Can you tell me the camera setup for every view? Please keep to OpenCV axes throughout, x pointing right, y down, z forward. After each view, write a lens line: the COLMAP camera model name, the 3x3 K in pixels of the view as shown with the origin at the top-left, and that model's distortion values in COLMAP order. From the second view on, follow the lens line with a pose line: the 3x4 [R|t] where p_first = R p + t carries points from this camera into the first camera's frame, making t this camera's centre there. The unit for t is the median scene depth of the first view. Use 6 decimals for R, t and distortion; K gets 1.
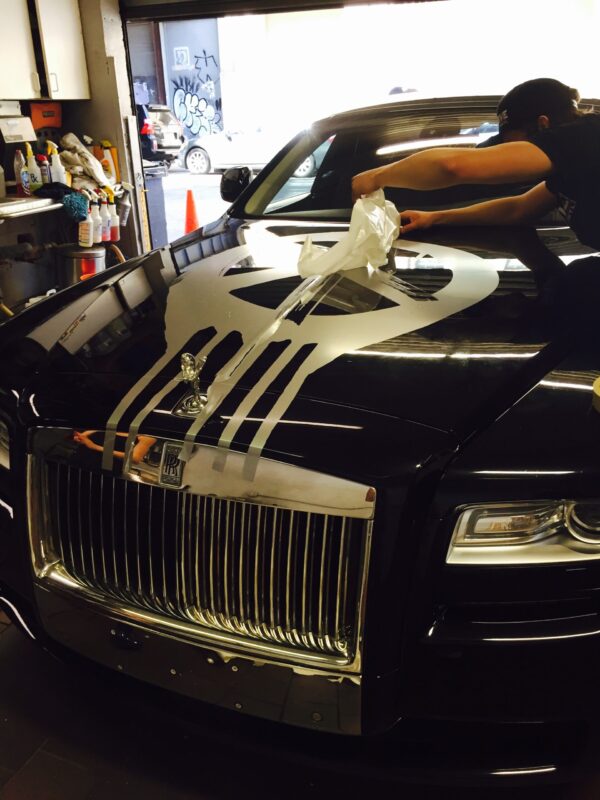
lens RADIAL K [[691.8, 0, 300.0], [0, 691.8, 400.0], [0, 0, 1]] dist [0.077123, -0.121873]
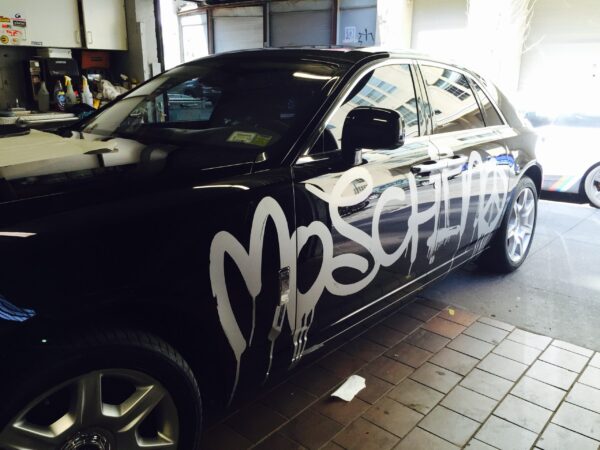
lens RADIAL K [[518.8, 0, 296.9], [0, 518.8, 227.3], [0, 0, 1]] dist [0.077123, -0.121873]
pose [[0.948784, 0.124112, -0.290526, 0.396004], [-0.154017, 0.984631, -0.082348, -0.032762], [0.275840, 0.122876, 0.953317, 0.104447]]
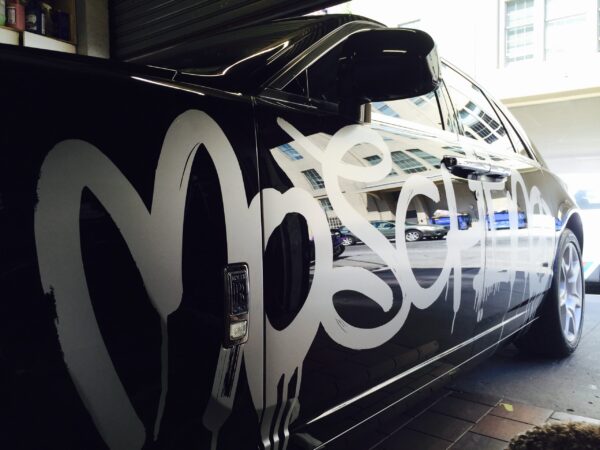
lens RADIAL K [[518.8, 0, 296.9], [0, 518.8, 227.3], [0, 0, 1]] dist [0.077123, -0.121873]
pose [[0.959781, 0.026659, -0.279480, 0.349440], [-0.121200, 0.937284, -0.326815, 0.014312], [0.253240, 0.347544, 0.902819, 0.314167]]
